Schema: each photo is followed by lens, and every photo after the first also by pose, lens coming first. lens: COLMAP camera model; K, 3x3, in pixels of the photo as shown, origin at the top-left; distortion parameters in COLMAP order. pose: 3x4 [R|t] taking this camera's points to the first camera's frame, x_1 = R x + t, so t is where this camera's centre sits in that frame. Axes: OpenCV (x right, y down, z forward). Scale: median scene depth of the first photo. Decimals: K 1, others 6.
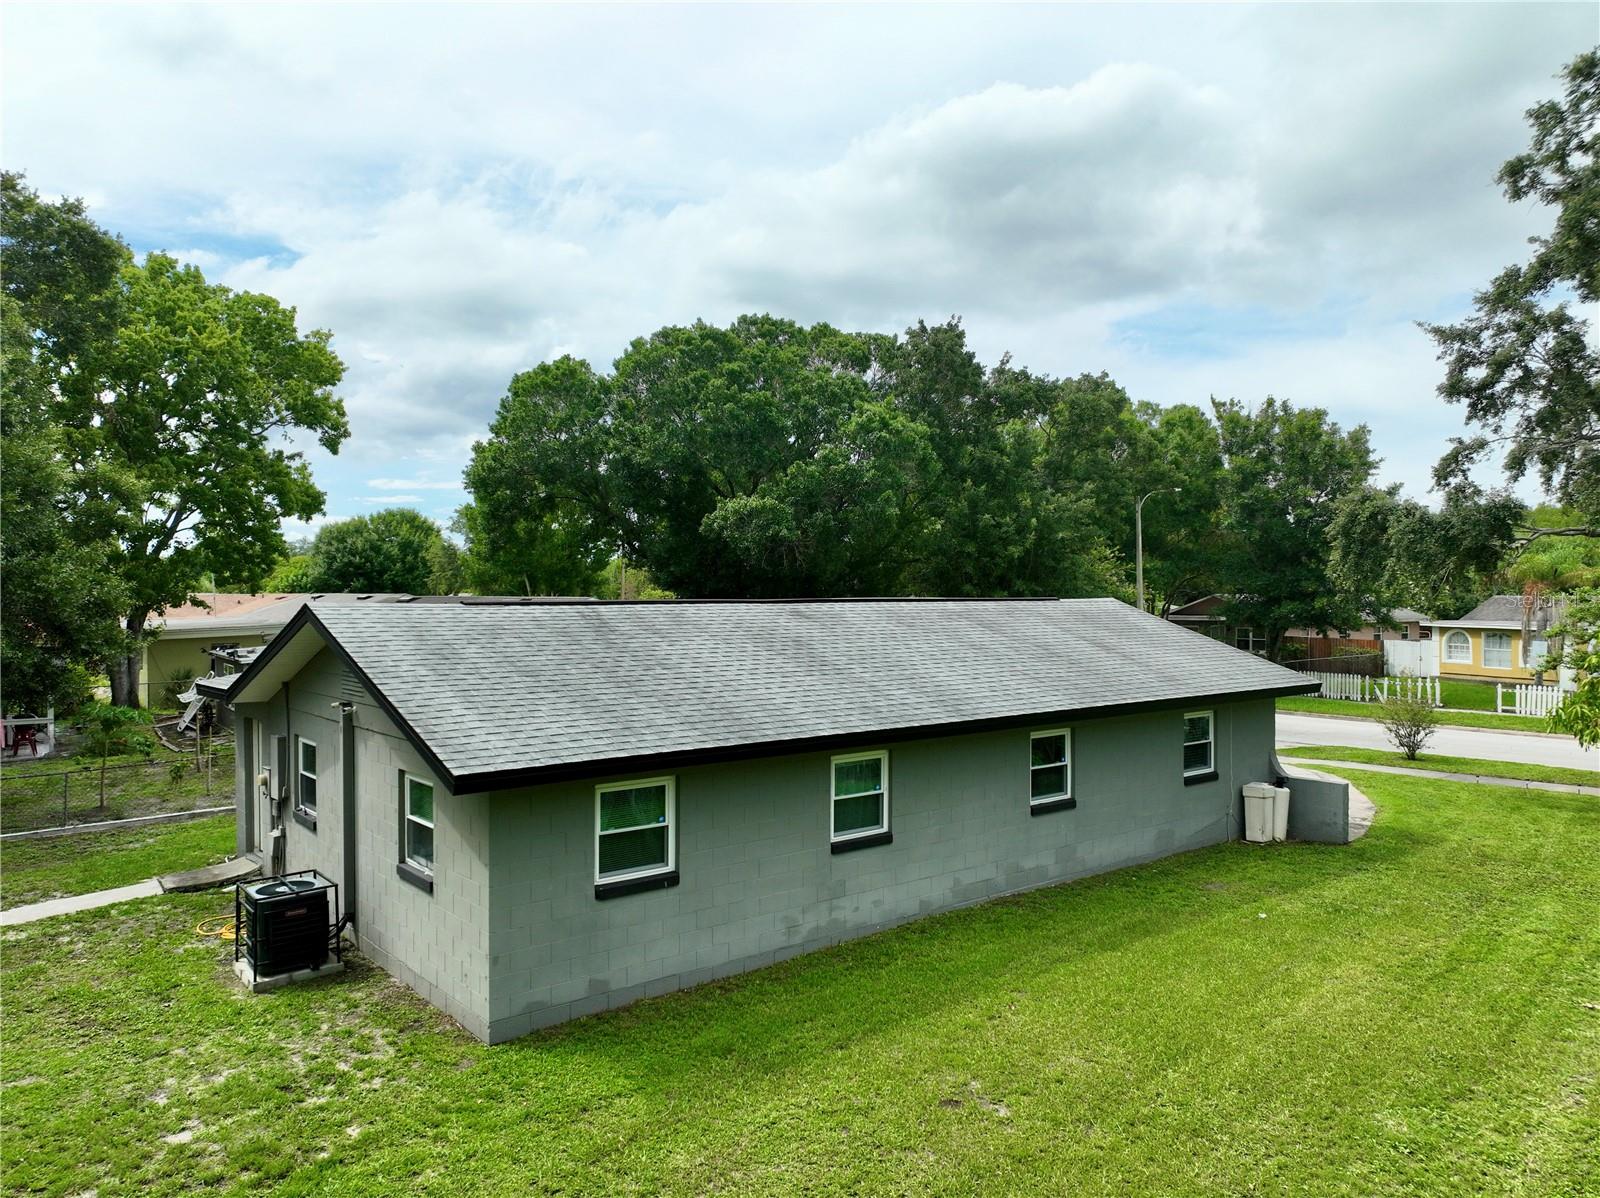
lens RADIAL K [[1125.3, 0, 800.0], [0, 1125.3, 599.0], [0, 0, 1]] dist [-0.002270, 0.021354]
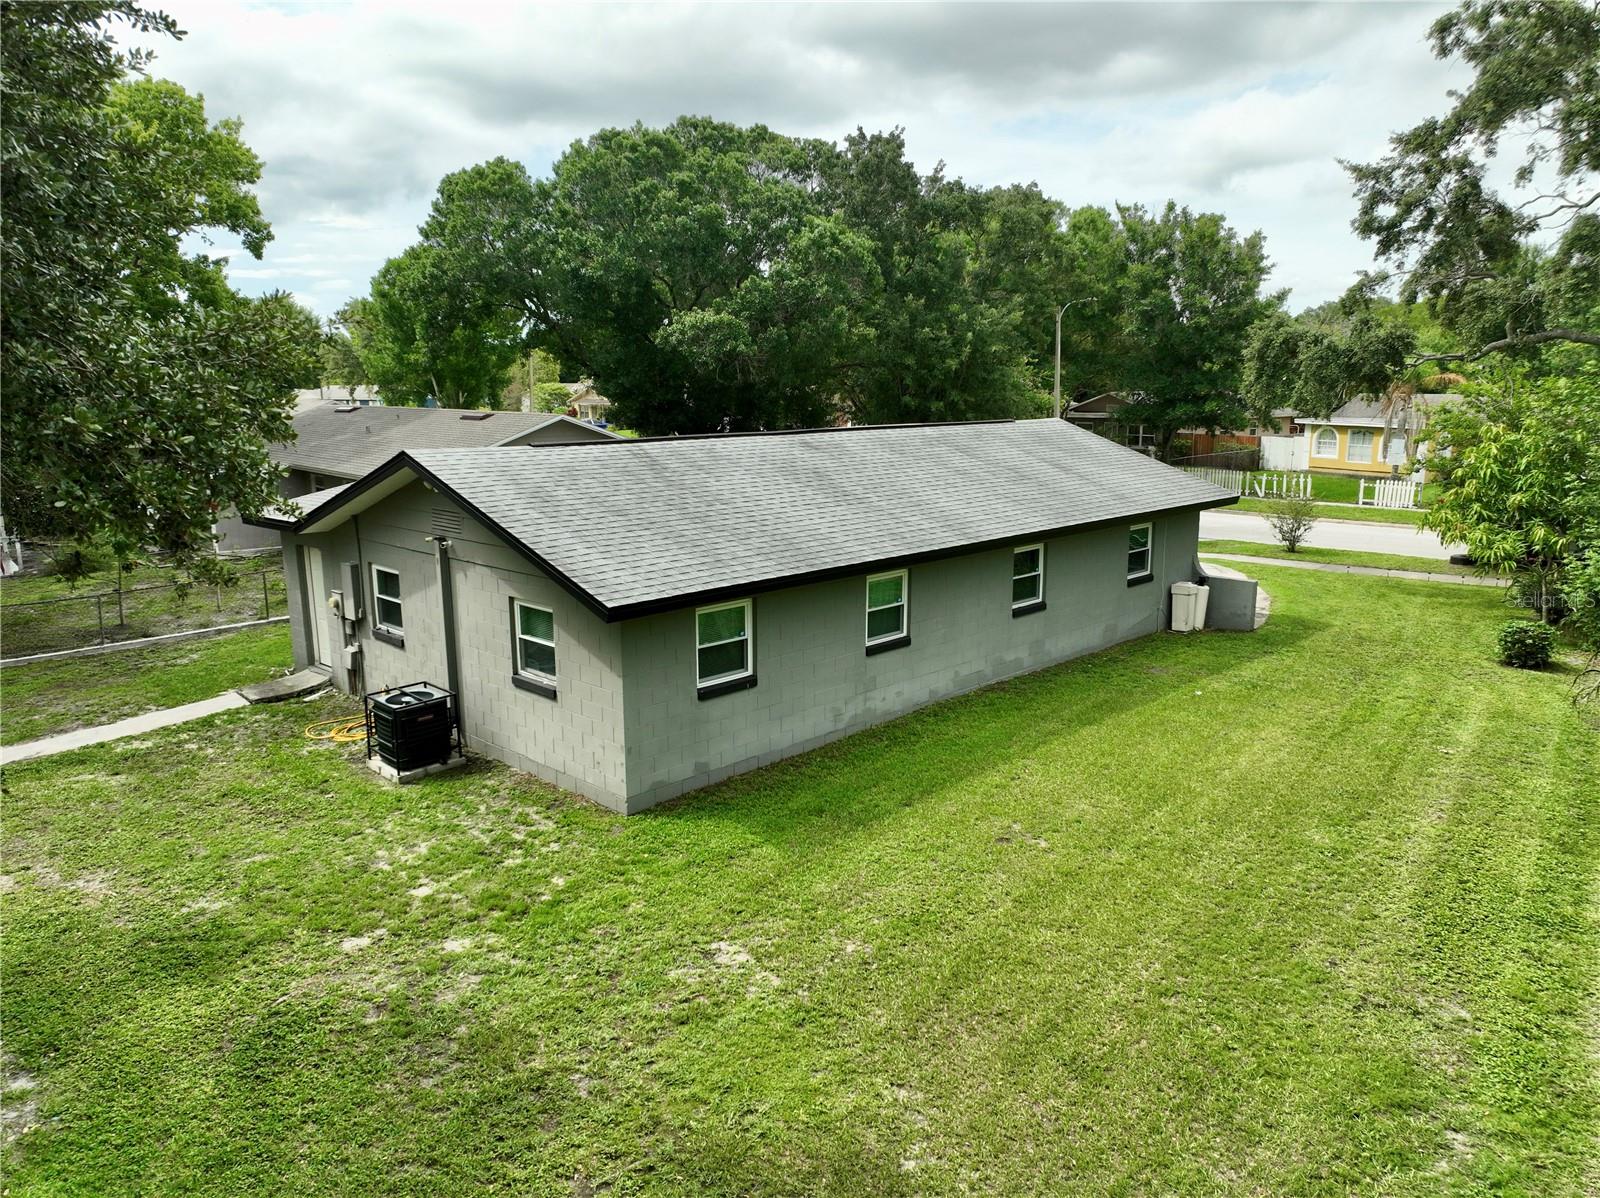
lens RADIAL K [[1129.0, 0, 800.0], [0, 1129.0, 599.0], [0, 0, 1]] dist [0.006807, 0.013300]
pose [[0.993894, -0.023106, 0.107896, -0.140879], [0.002443, 0.982199, 0.187827, -0.049688], [-0.110316, -0.186417, 0.976258, -0.132633]]
